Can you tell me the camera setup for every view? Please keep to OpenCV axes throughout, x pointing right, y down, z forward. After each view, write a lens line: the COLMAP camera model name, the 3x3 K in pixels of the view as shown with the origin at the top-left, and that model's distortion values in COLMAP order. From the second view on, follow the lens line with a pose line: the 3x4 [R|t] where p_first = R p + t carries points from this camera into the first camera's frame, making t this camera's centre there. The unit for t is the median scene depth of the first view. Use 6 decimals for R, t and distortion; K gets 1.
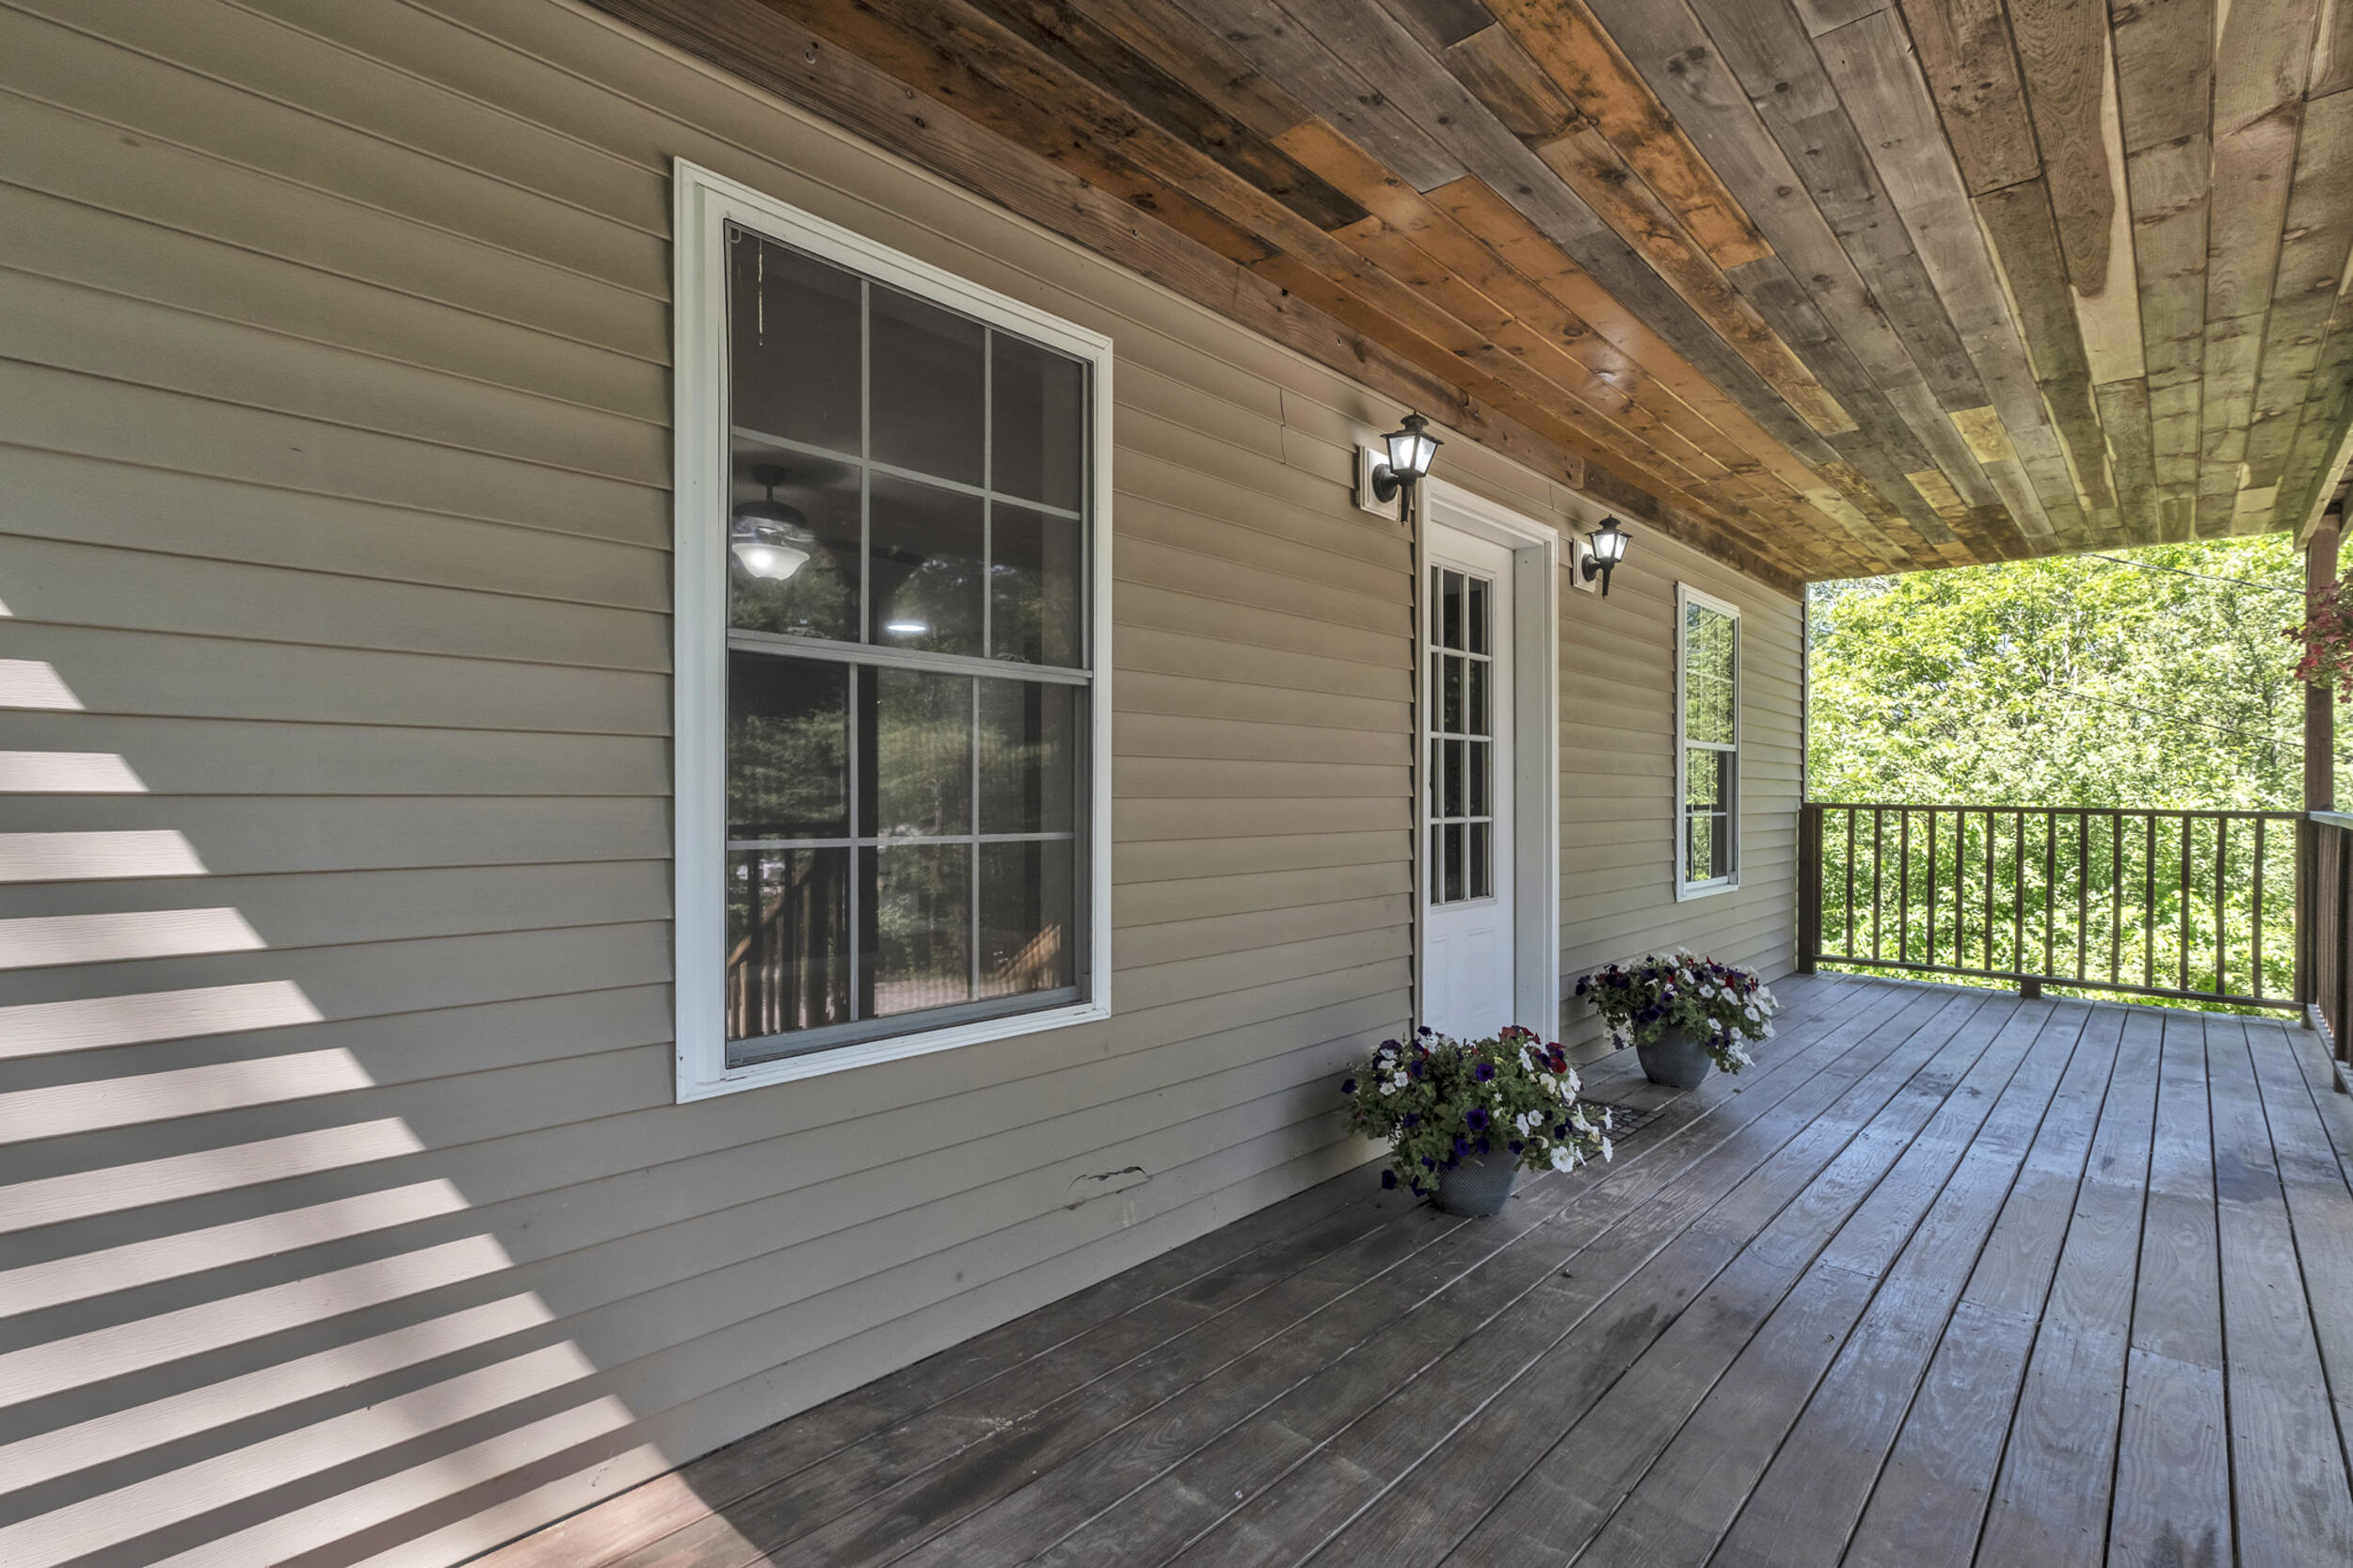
lens RADIAL K [[1140.6, 0, 1177.6], [0, 1140.6, 790.7], [0, 0, 1]] dist [-0.000002, -0.000080]
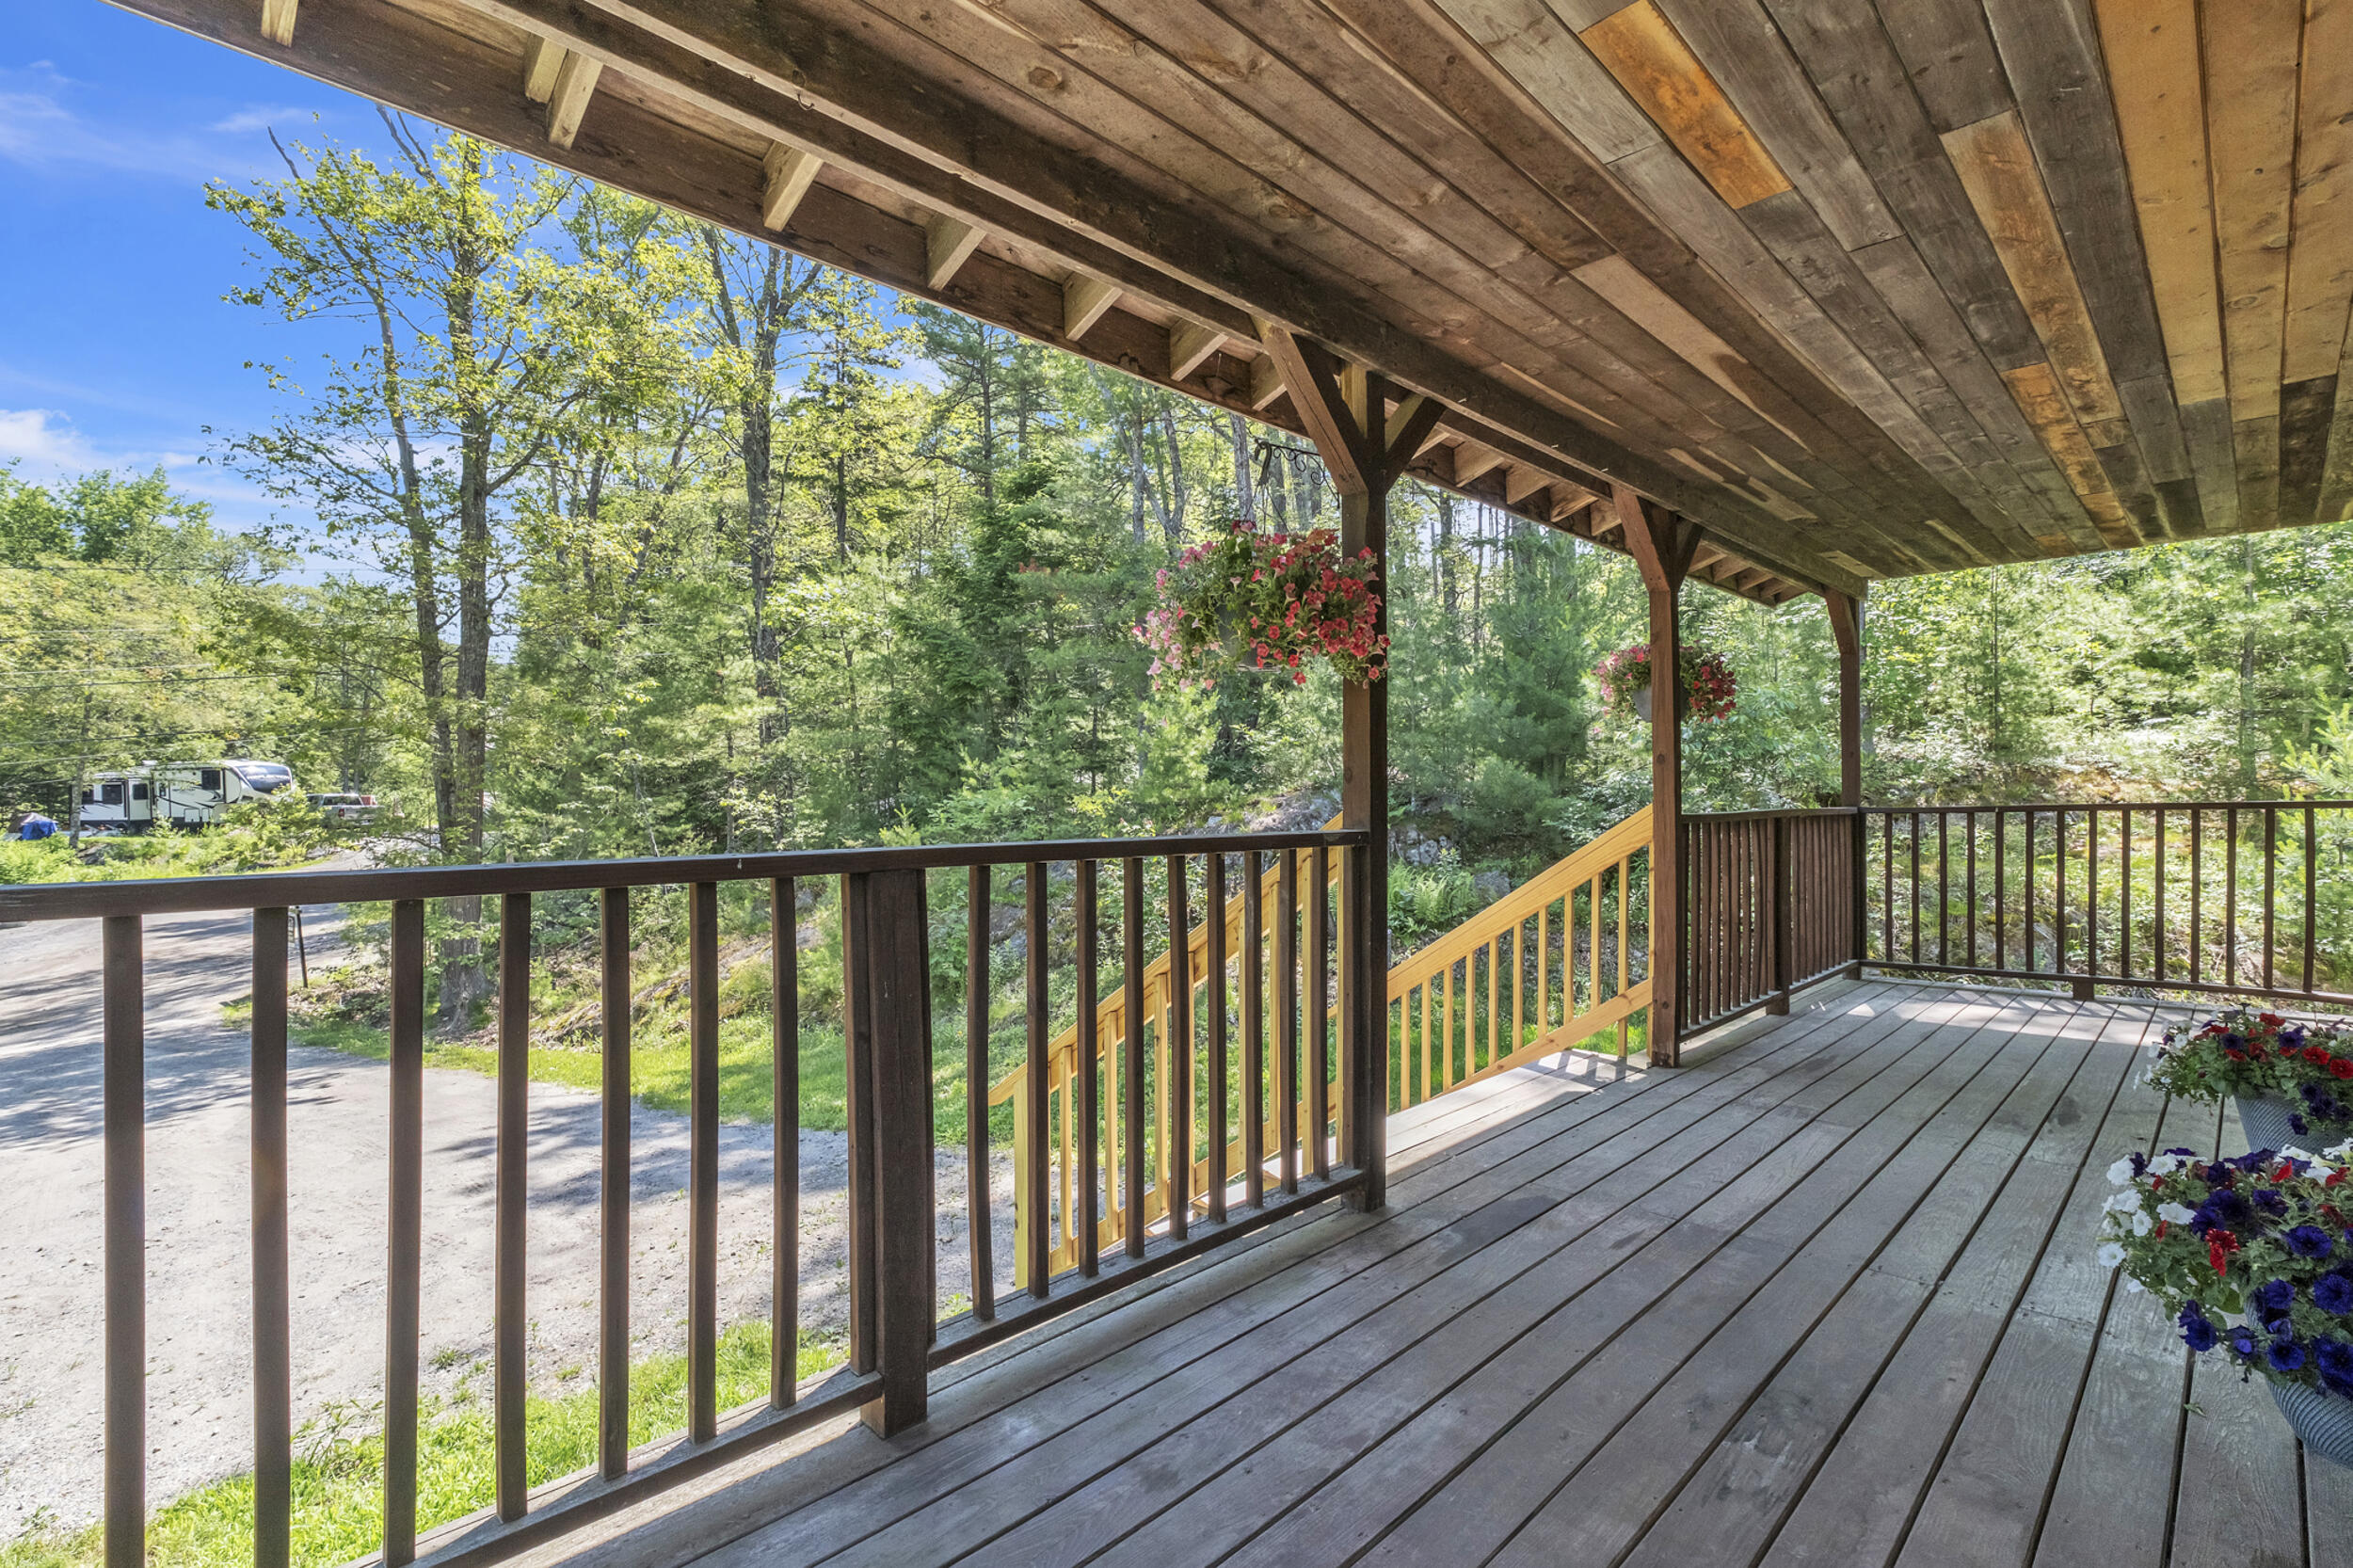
lens RADIAL K [[1140.6, 0, 1175.3], [0, 1140.6, 788.0], [0, 0, 1]] dist [-0.000002, -0.000080]
pose [[-0.999376, -0.002815, 0.035217, 1.224046], [-0.002707, 0.999992, 0.003110, -0.007784], [-0.035226, 0.003012, -0.999375, 2.022703]]
